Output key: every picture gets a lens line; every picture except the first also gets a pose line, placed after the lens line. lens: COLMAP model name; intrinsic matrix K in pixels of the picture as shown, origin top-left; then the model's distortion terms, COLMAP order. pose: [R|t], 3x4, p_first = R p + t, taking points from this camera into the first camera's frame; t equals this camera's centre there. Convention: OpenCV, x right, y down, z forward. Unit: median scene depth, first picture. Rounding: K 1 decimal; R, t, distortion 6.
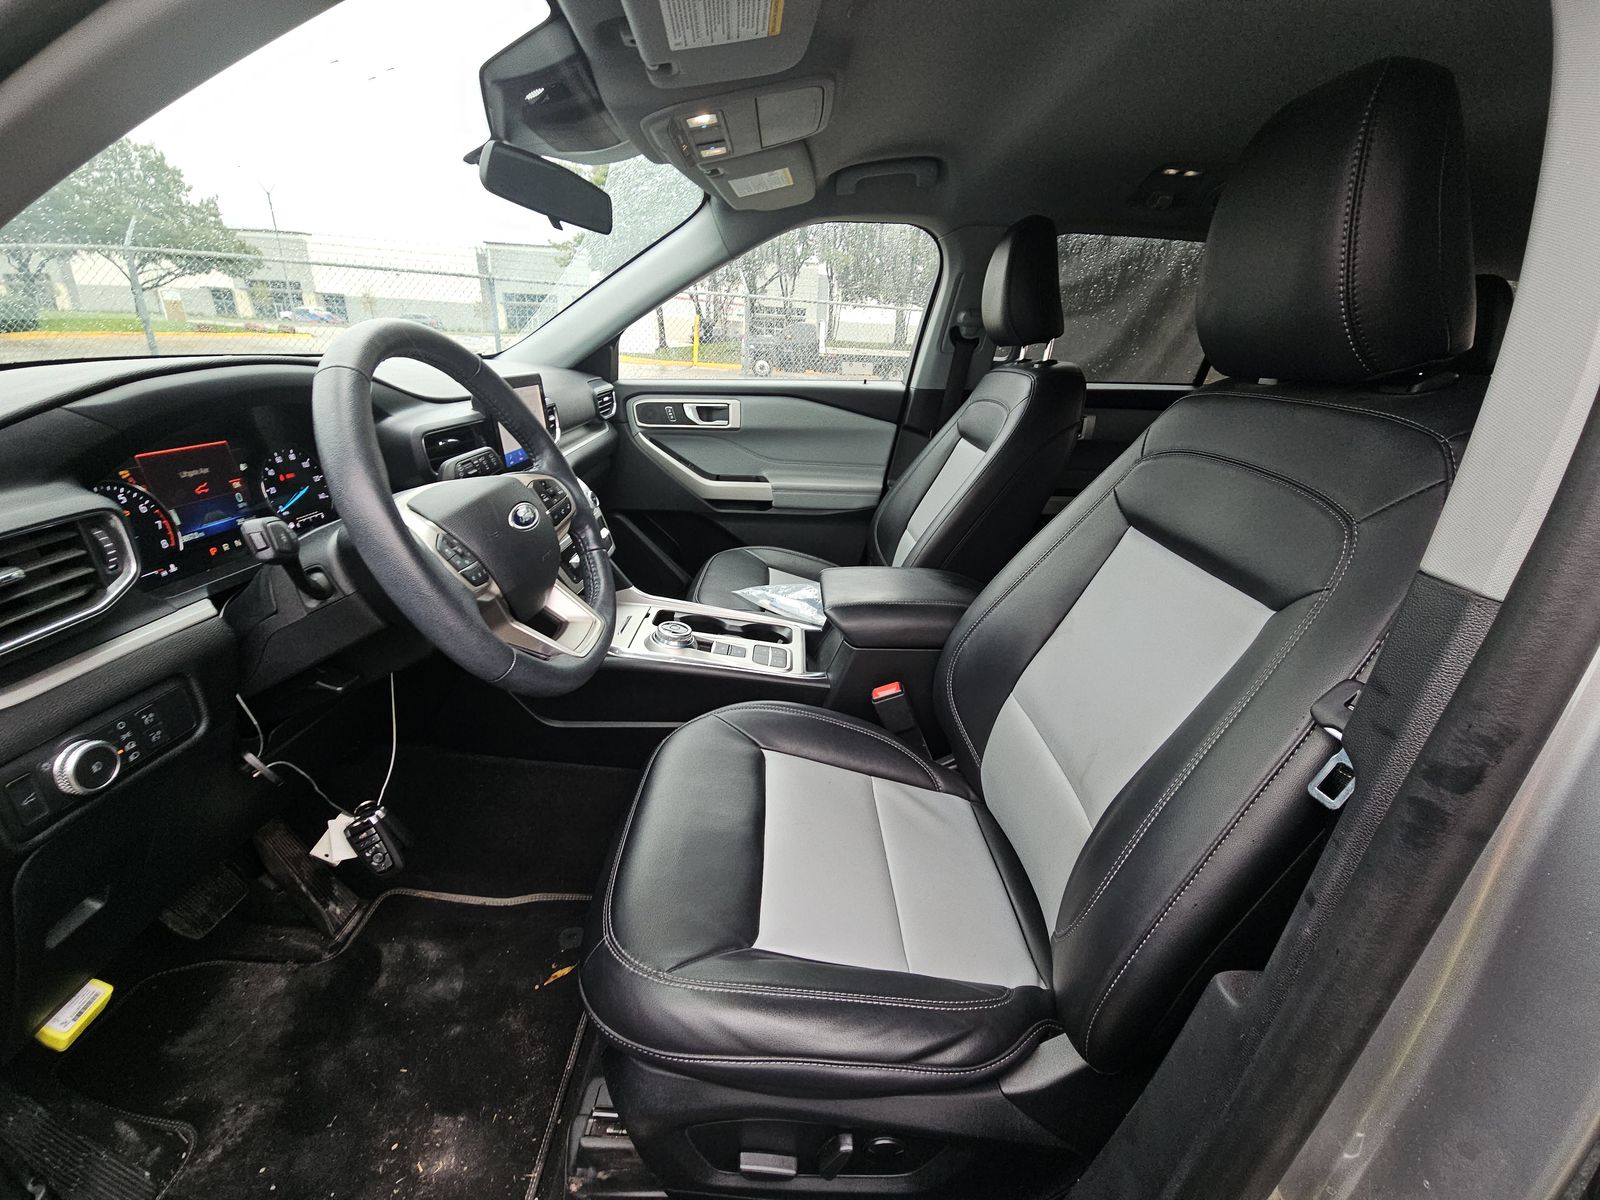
lens RADIAL K [[646.4, 0, 800.0], [0, 646.4, 600.0], [0, 0, 1]] dist [0.019316, -0.014051]
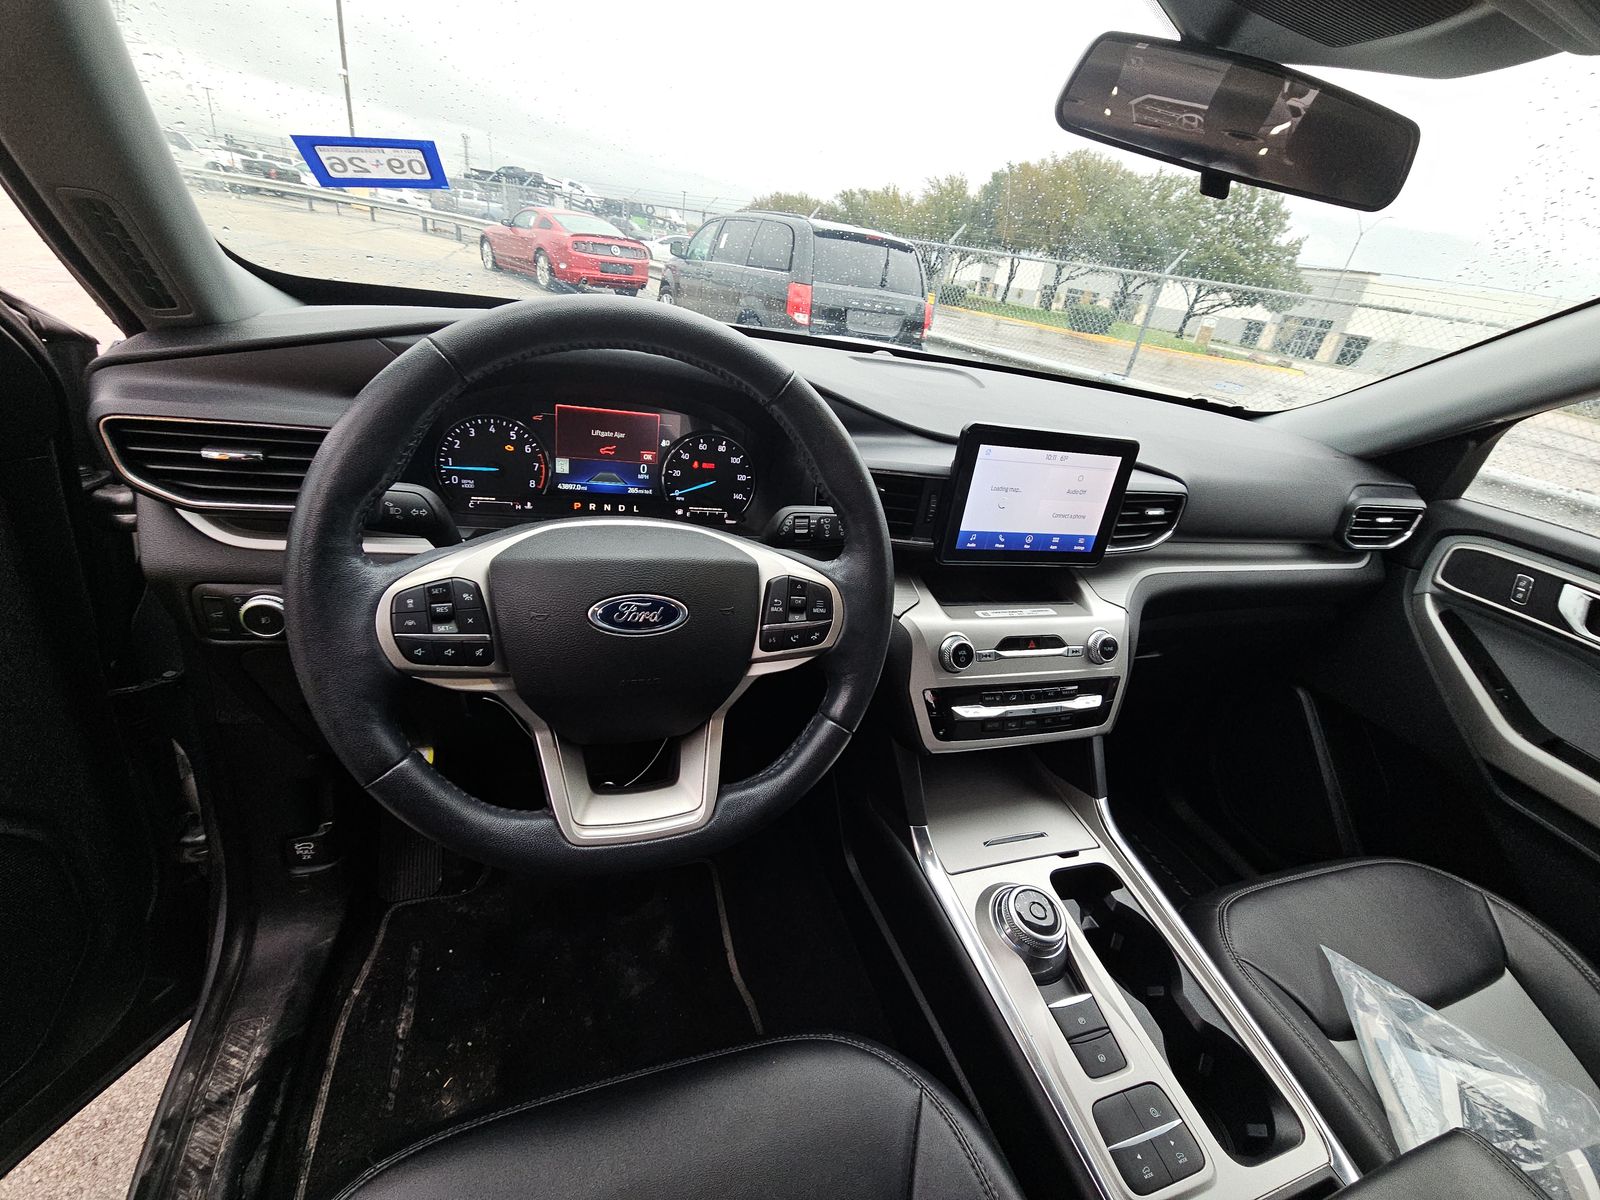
lens RADIAL K [[657.5, 0, 797.8], [0, 657.5, 606.1], [0, 0, 1]] dist [-0.006568, 0.000188]
pose [[0.309610, 0.445781, -0.839893, 0.060894], [-0.481519, 0.835168, 0.265771, -0.138039], [0.819928, 0.322139, 0.473228, 0.295340]]
